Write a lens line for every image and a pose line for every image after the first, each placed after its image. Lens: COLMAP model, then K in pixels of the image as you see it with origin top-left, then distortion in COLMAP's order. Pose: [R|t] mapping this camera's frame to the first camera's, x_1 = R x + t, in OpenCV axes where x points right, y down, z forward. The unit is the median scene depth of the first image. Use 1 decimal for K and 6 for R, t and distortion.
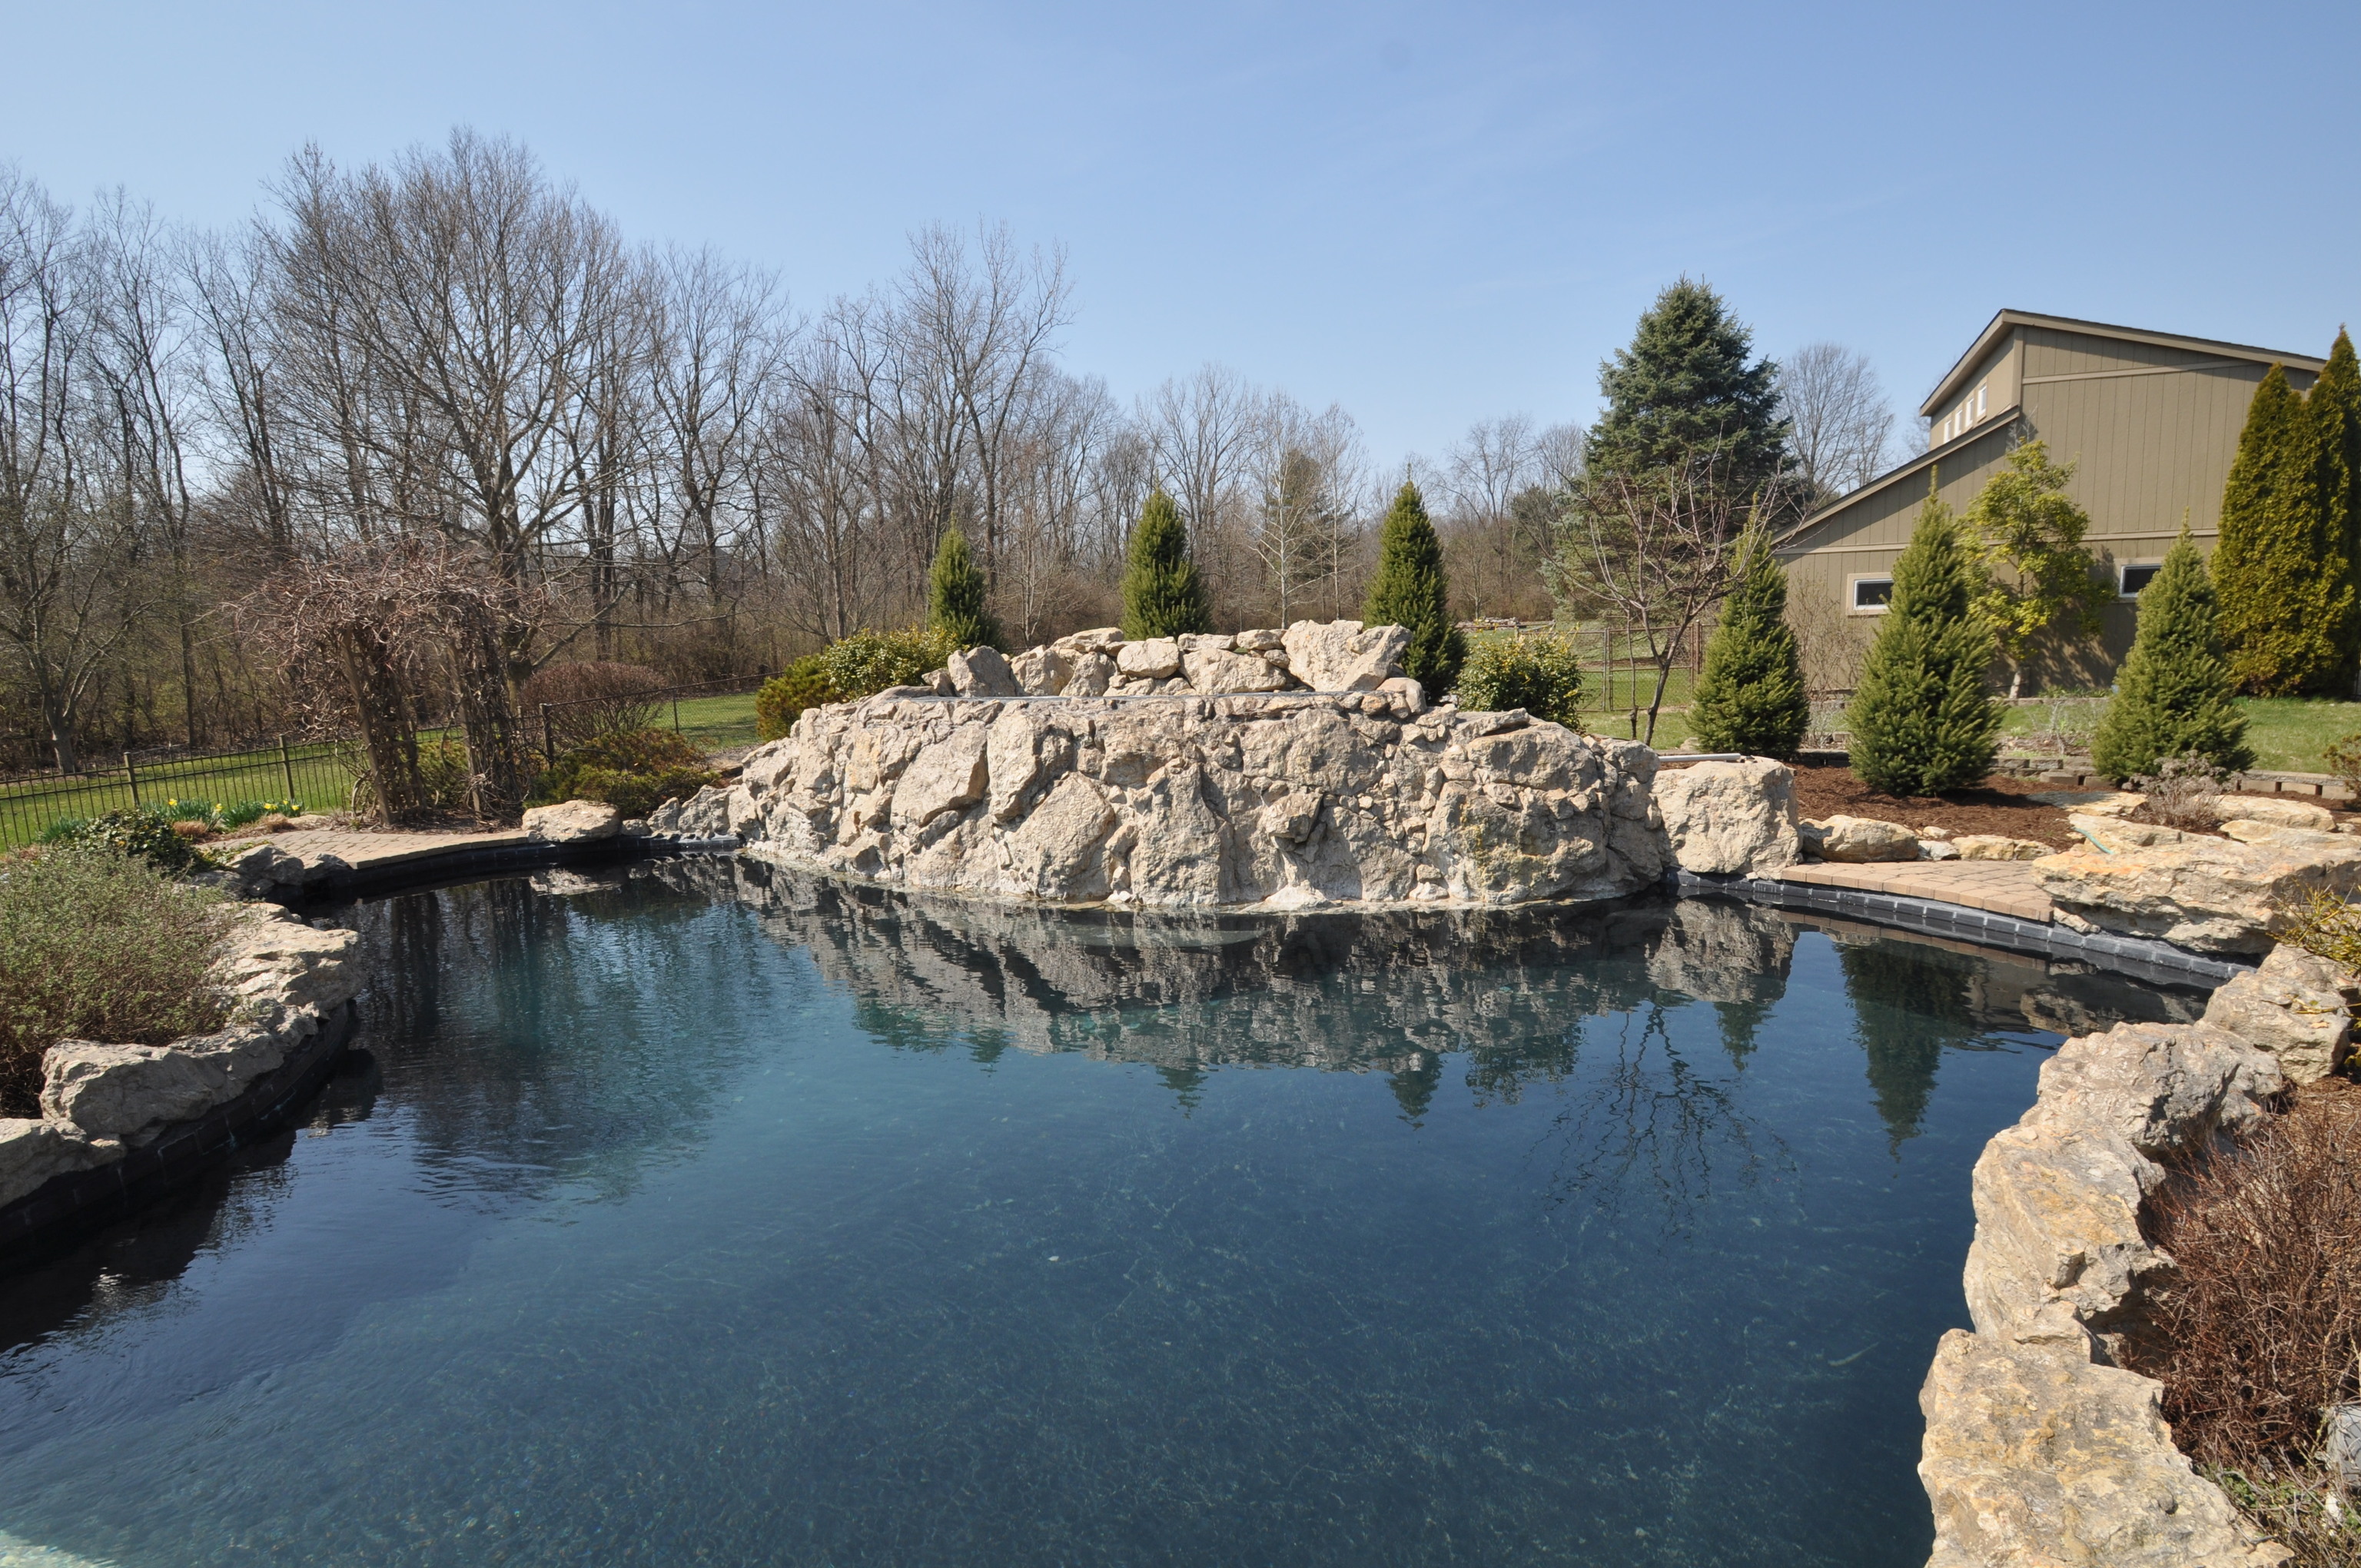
lens RADIAL K [[1276.0, 0, 1183.2], [0, 1276.0, 819.2], [0, 0, 1]] dist [-0.015061, 0.001331]
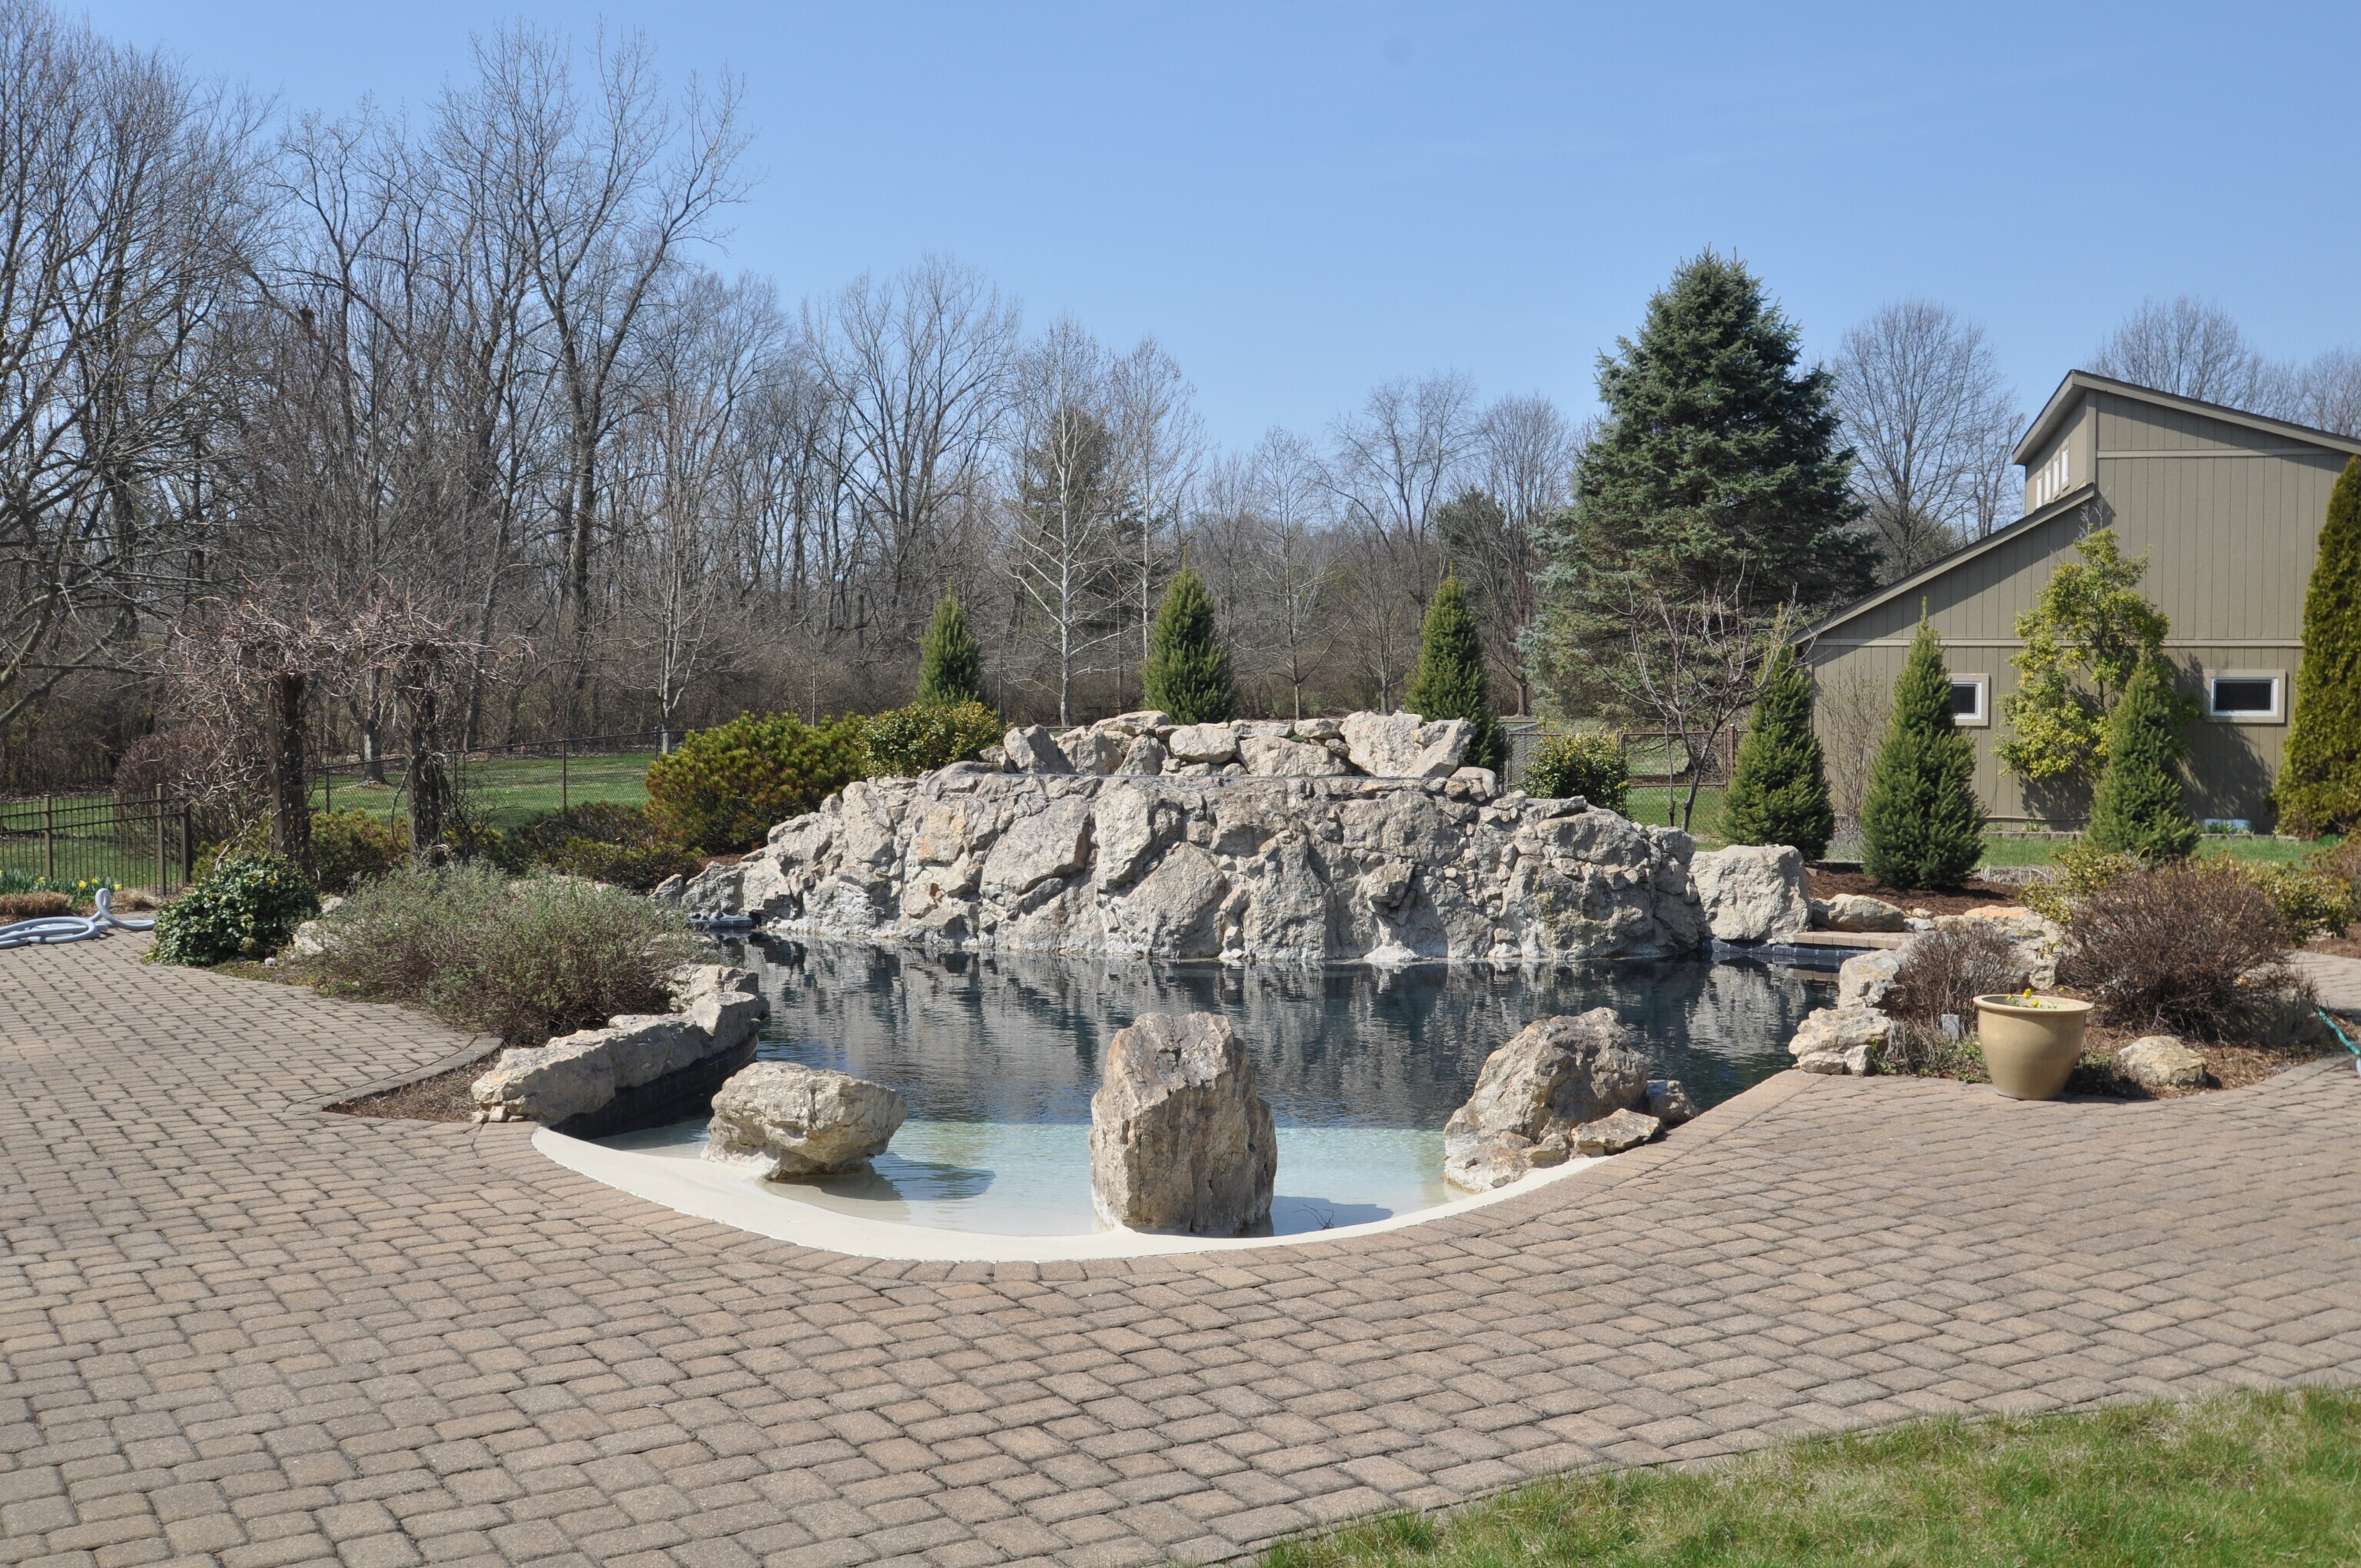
lens RADIAL K [[2432.1, 0, 1180.5], [0, 2432.1, 784.0], [0, 0, 1]] dist [-0.058517, -0.009338]
pose [[0.987486, 0.032951, 0.154223, -0.377512], [-0.014581, 0.992816, -0.118763, 0.147571], [-0.157029, 0.115028, 0.980872, -0.961357]]
